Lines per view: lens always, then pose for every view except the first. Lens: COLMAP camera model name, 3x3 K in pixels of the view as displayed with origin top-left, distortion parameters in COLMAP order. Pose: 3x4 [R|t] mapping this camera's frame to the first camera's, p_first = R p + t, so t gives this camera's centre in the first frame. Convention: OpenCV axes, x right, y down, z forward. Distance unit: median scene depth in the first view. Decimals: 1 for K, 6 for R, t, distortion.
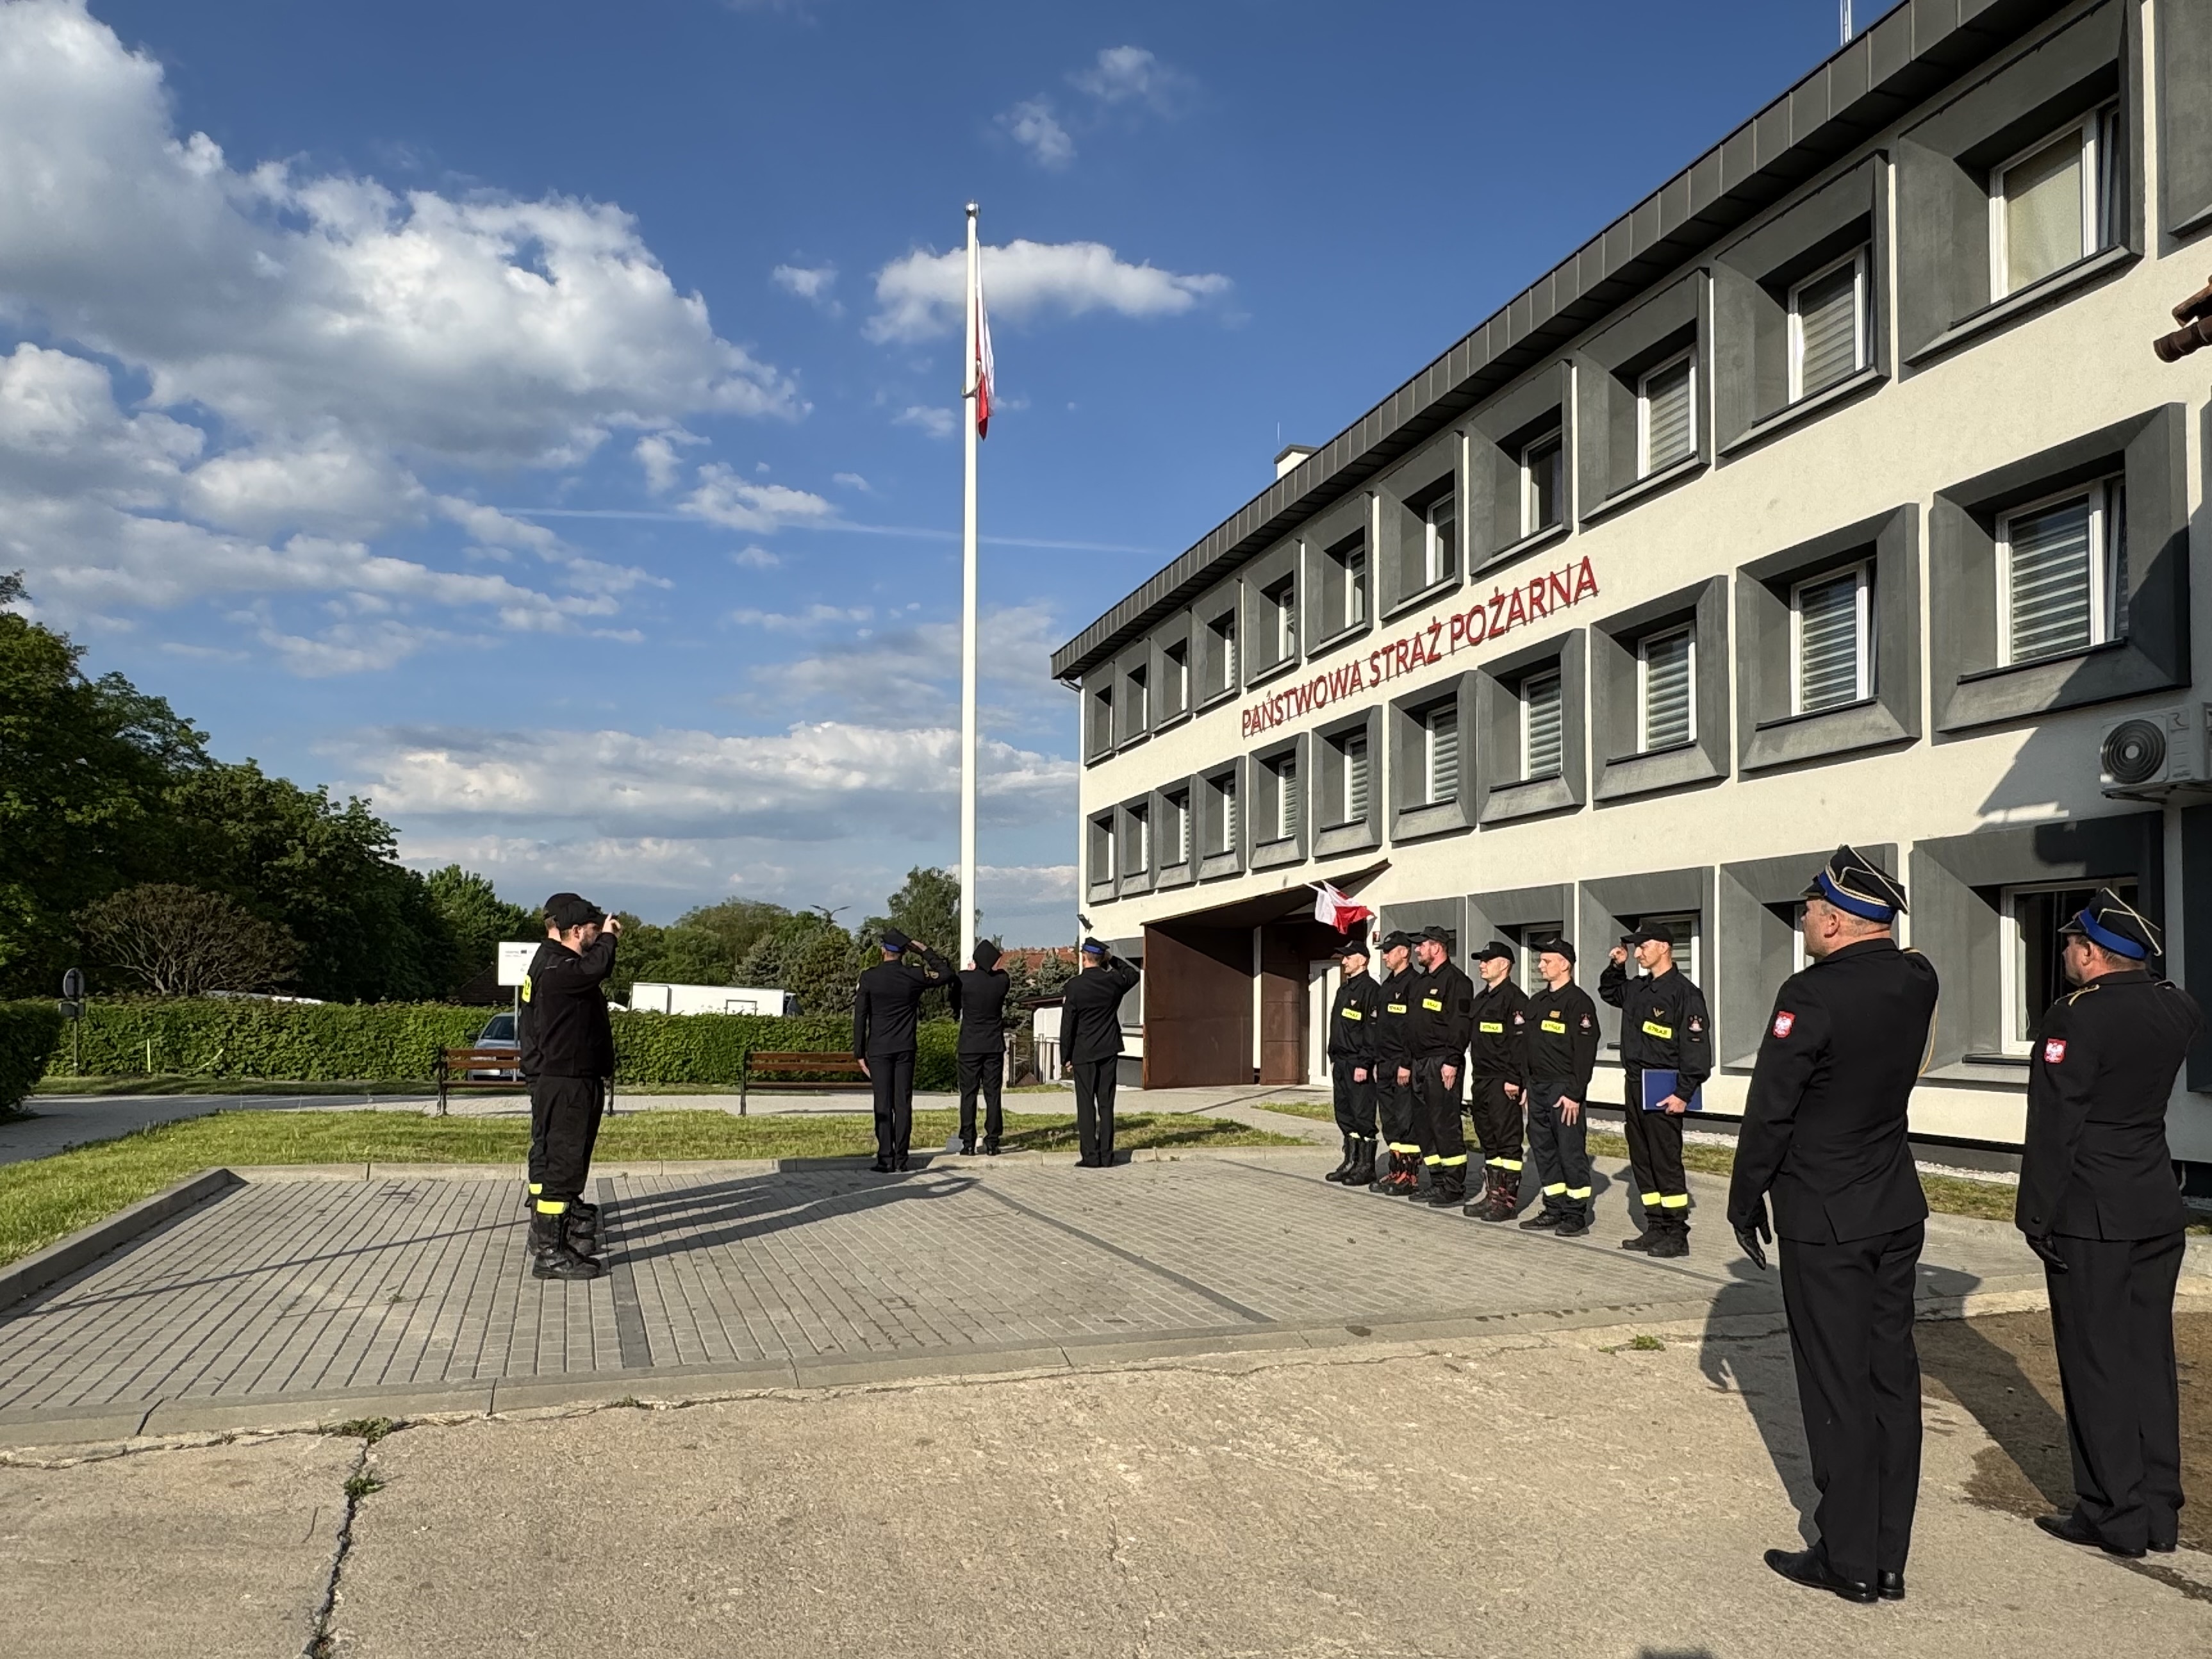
lens RADIAL K [[1548.4, 0, 1105.0], [0, 1548.4, 924.0], [0, 0, 1]] dist [0.219647, -0.150347]
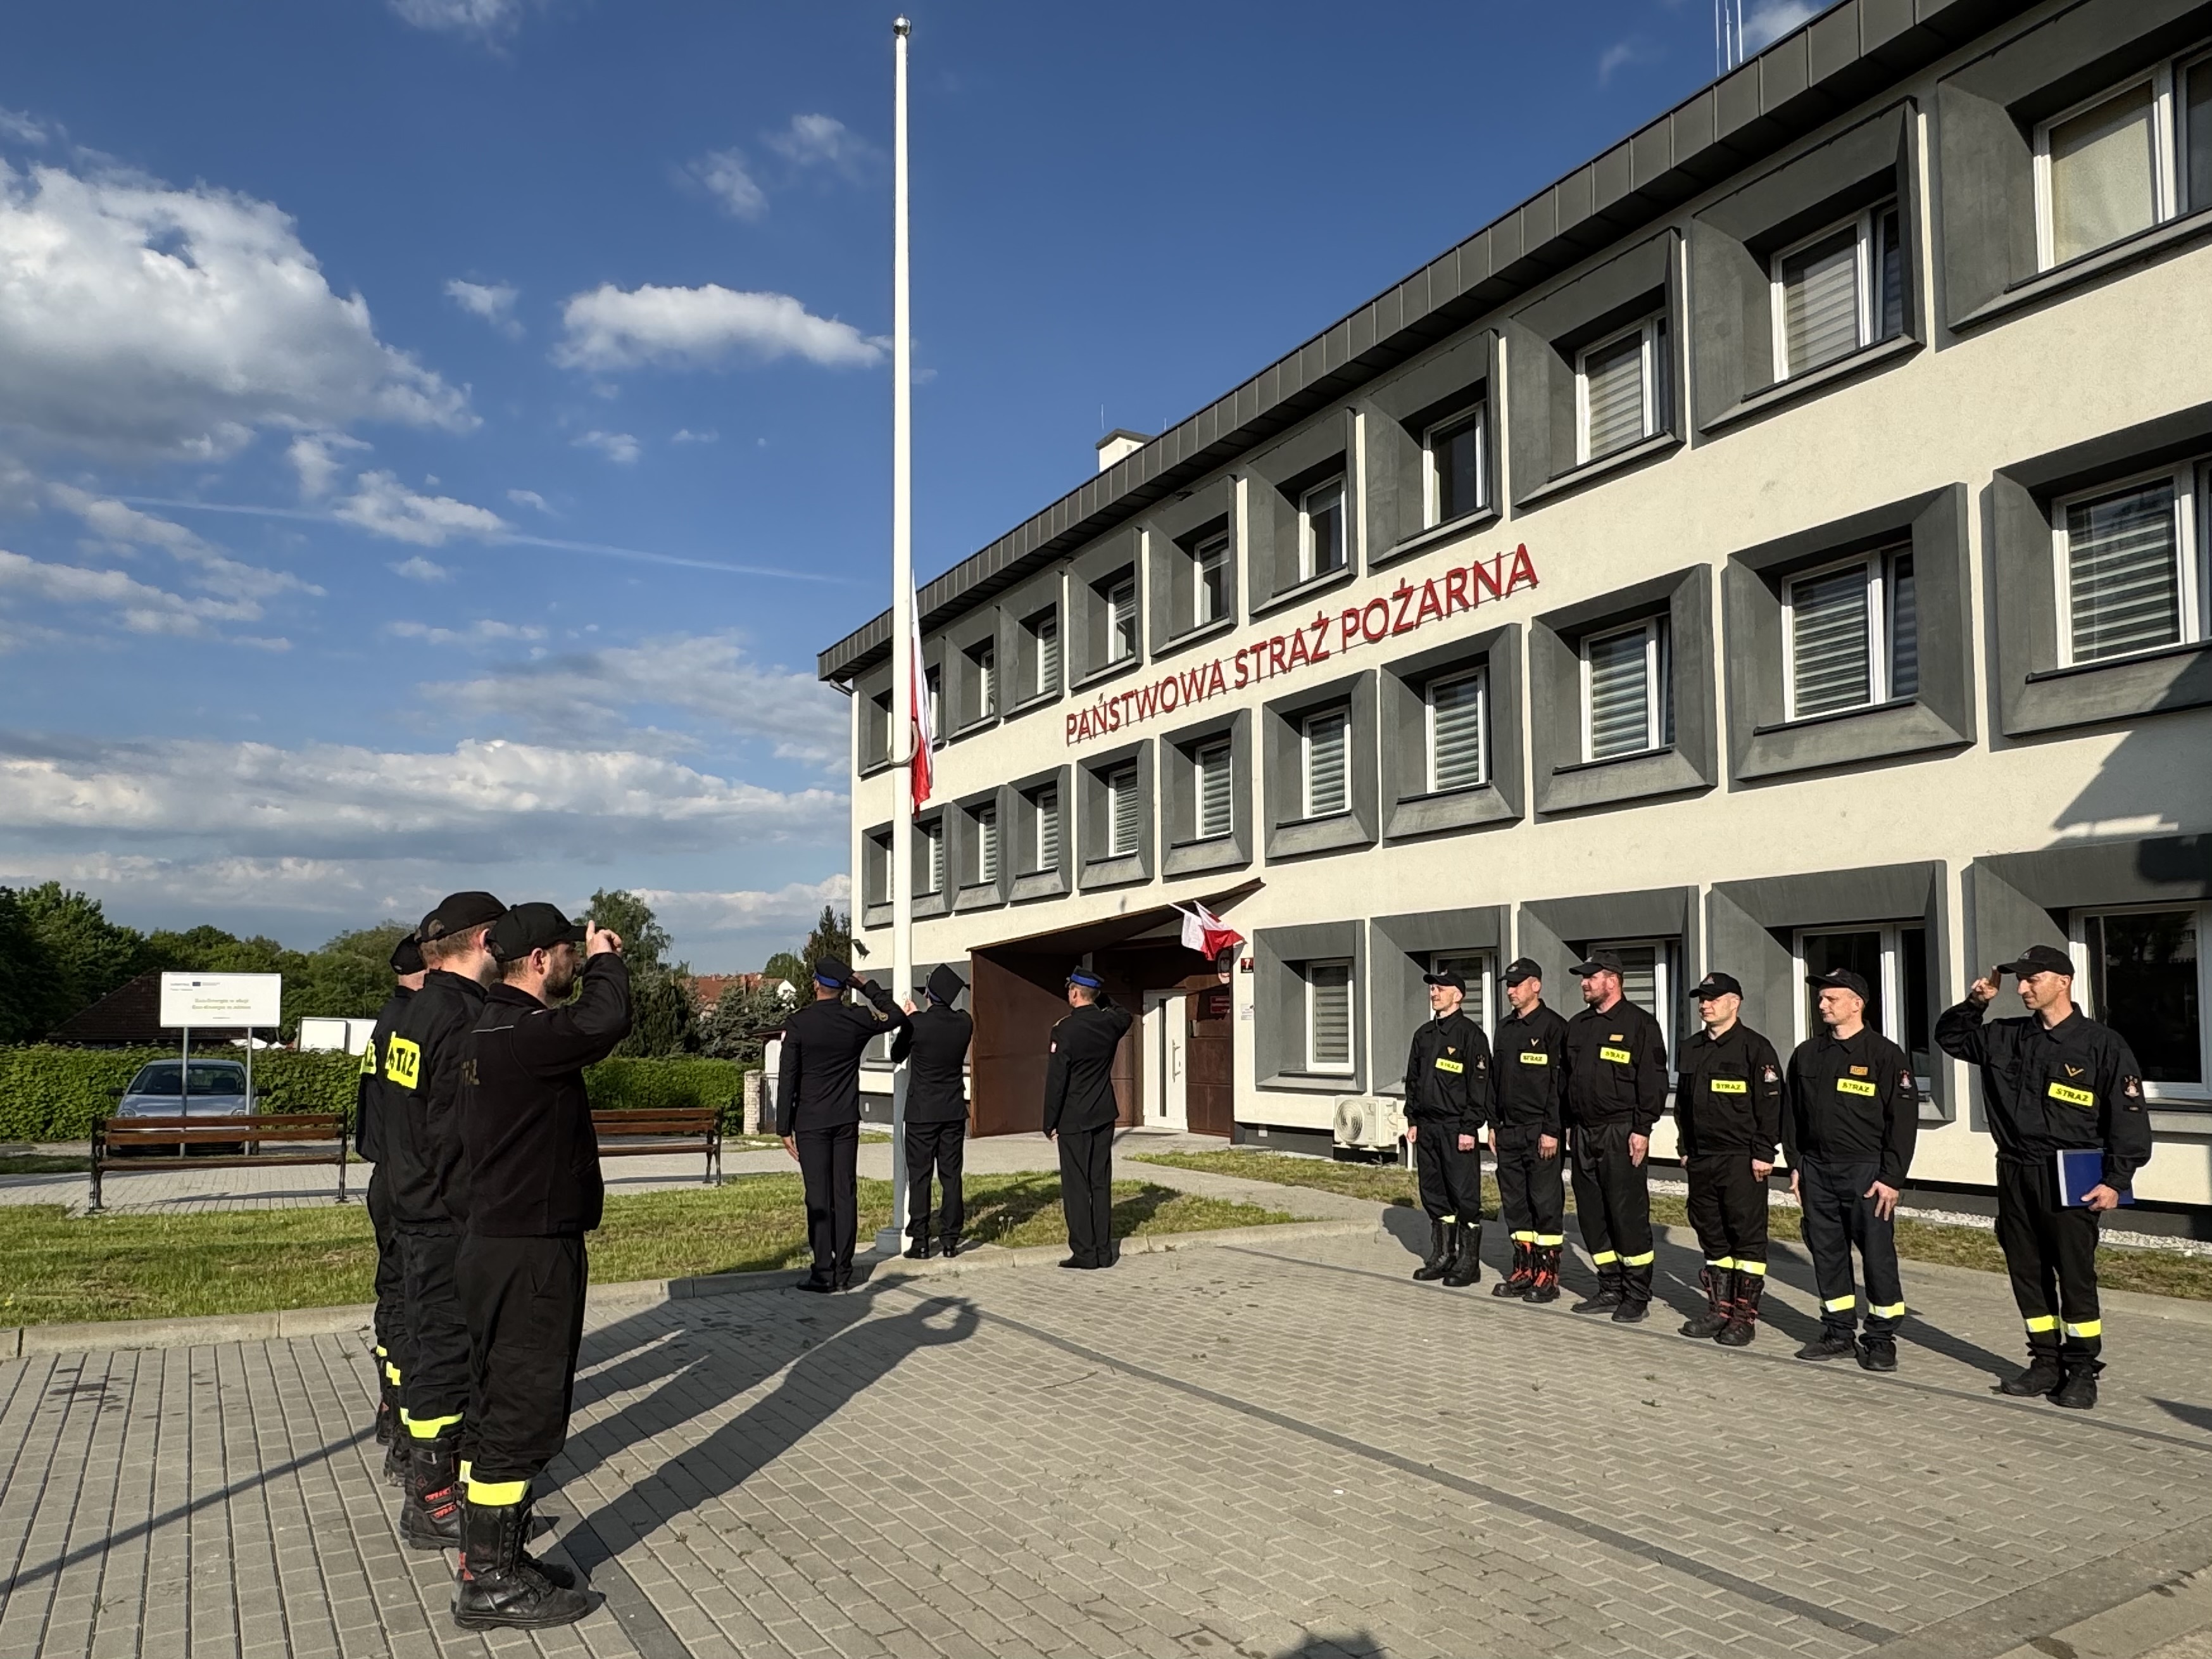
lens RADIAL K [[1475.3, 0, 1105.3], [0, 1475.3, 942.9], [0, 0, 1]] dist [0.072144, -0.030399]
pose [[0.975829, 0.013603, 0.218114, -0.085298], [-0.011283, 0.999866, -0.011878, 0.006350], [-0.218246, 0.009130, 0.975851, 0.176019]]
